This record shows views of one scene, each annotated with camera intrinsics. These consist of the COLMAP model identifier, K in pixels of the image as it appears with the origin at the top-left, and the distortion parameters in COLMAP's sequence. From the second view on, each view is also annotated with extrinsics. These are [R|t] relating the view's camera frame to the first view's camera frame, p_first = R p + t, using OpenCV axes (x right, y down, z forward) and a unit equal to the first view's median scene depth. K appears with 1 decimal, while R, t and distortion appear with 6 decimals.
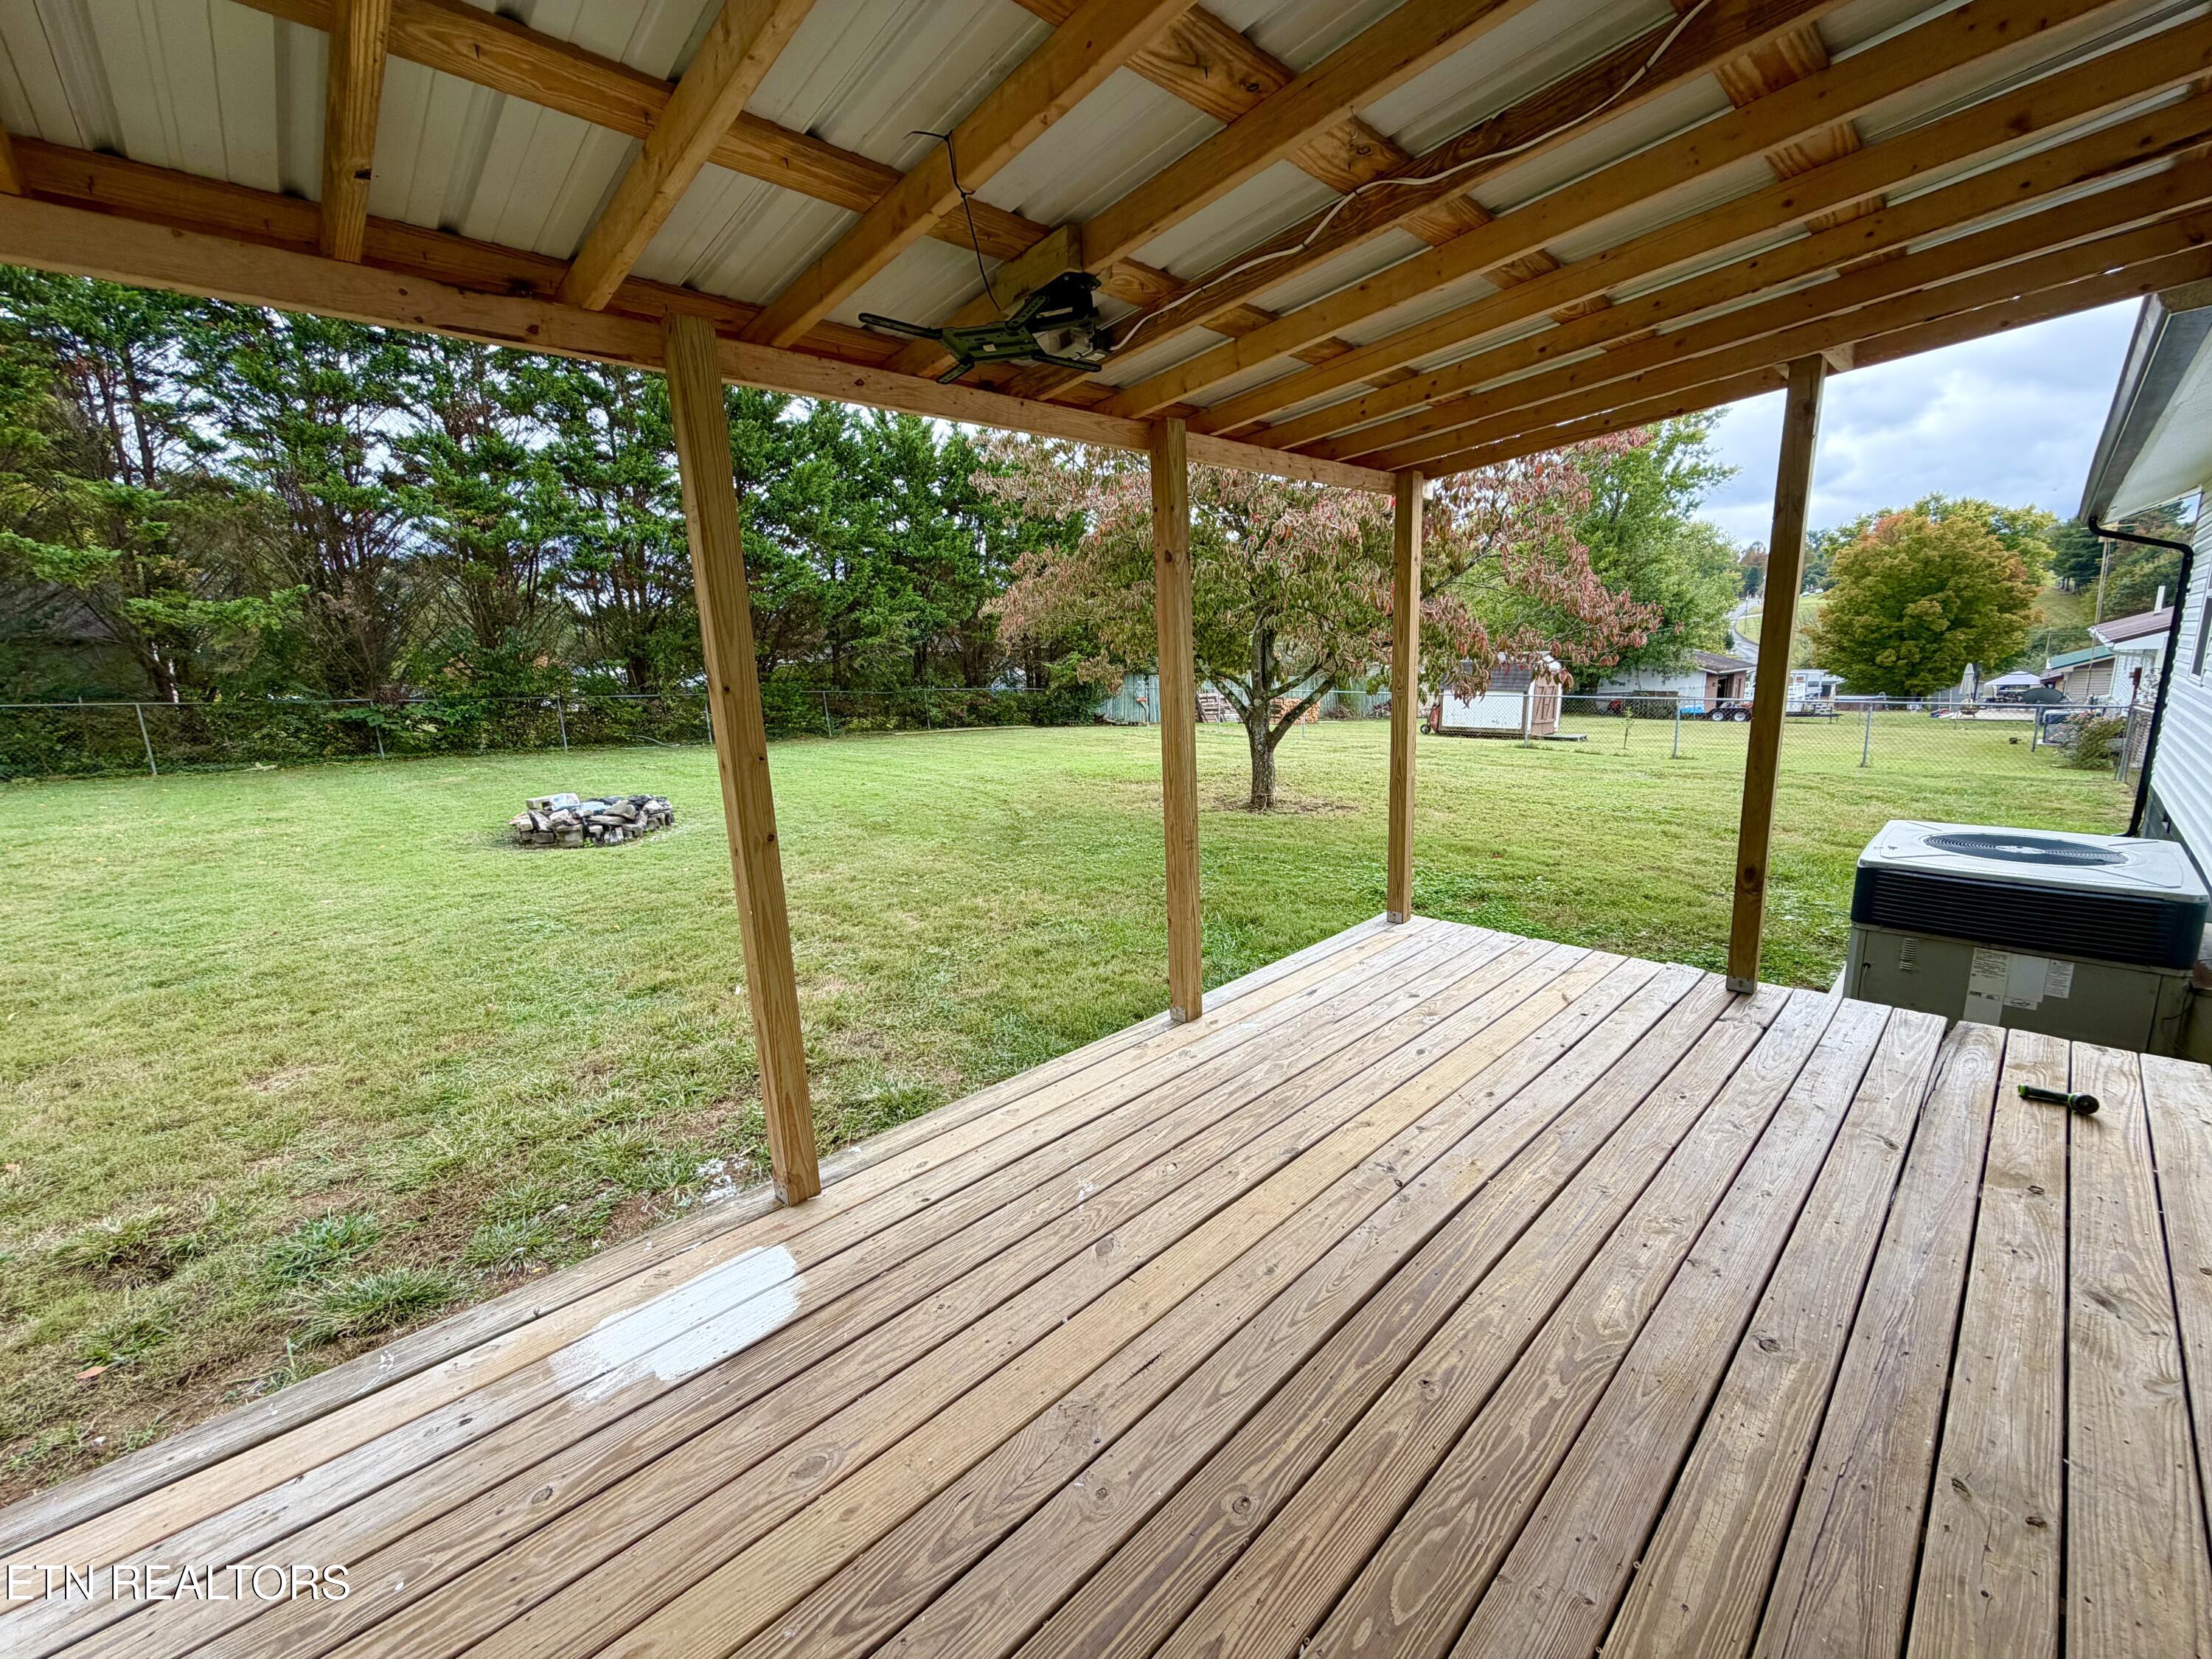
lens RADIAL K [[879.3, 0, 1094.4], [0, 879.3, 832.9], [0, 0, 1]] dist [0.000096, 0.000047]
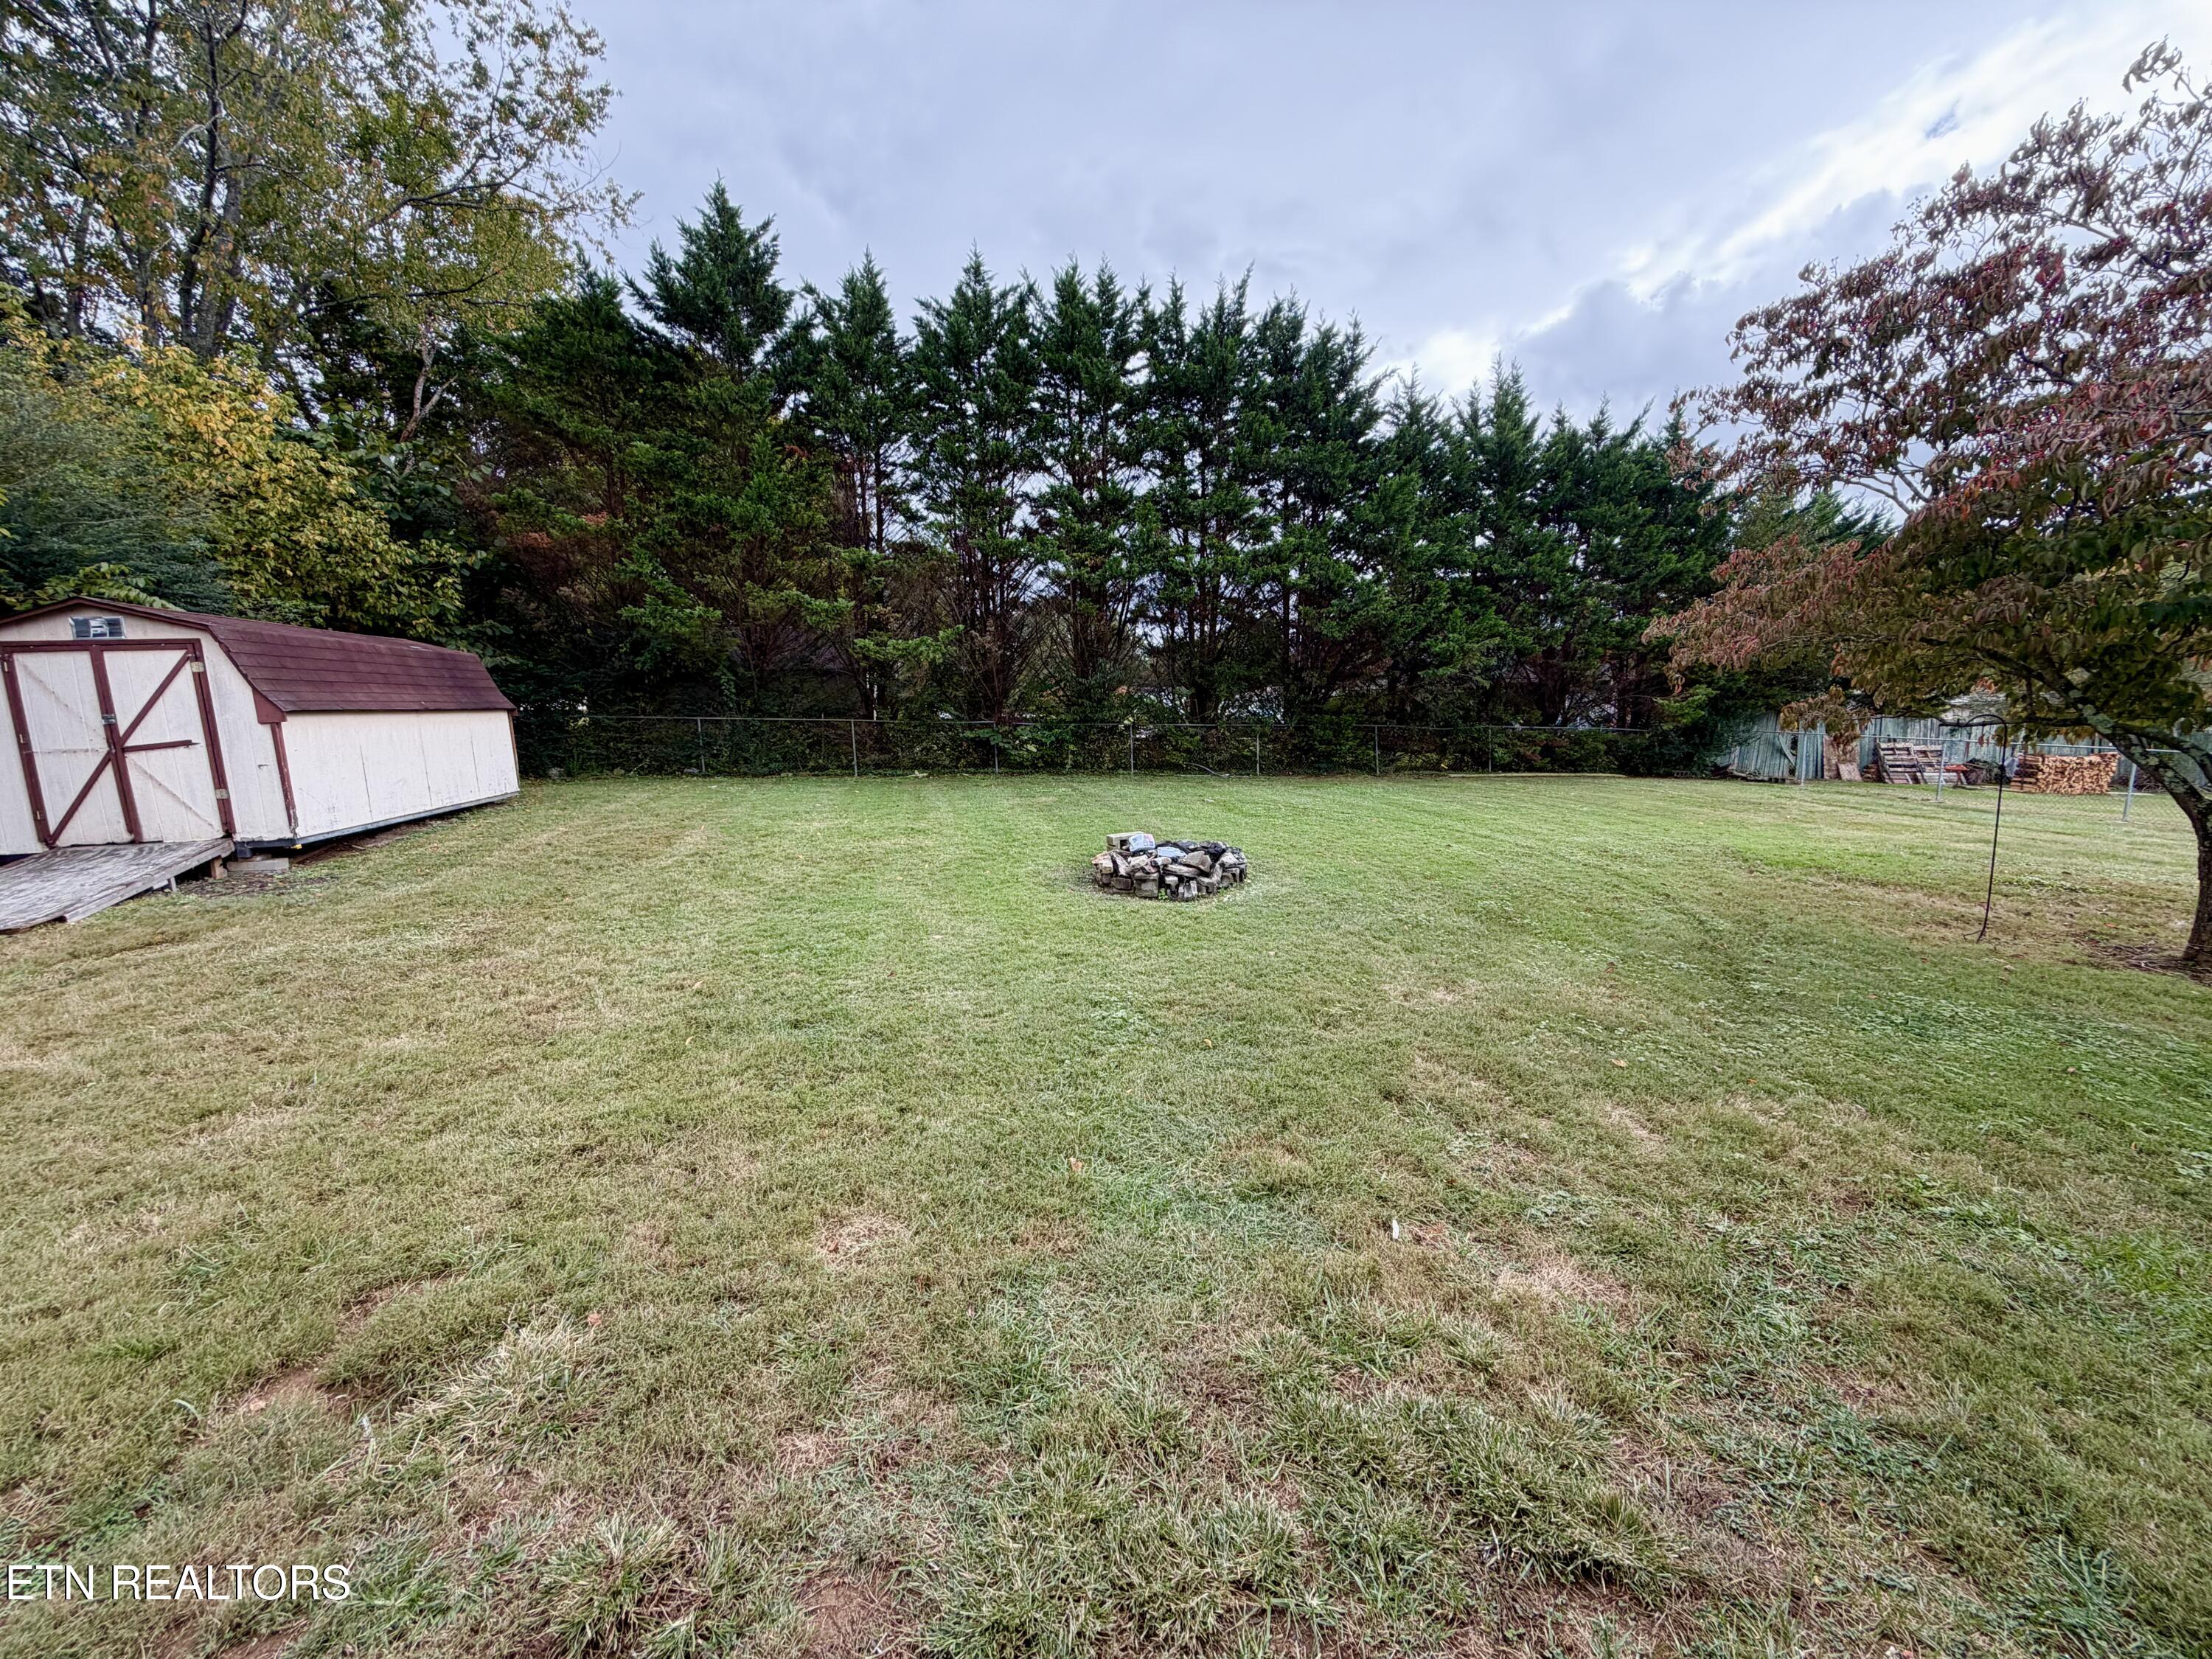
lens RADIAL K [[879.3, 0, 1097.0], [0, 879.3, 845.7], [0, 0, 1]] dist [0.000096, 0.000047]
pose [[0.842744, 0.105480, -0.527879, -0.073776], [-0.114618, 0.993289, 0.015493, -0.021372], [0.525971, 0.047448, 0.849178, 0.087635]]
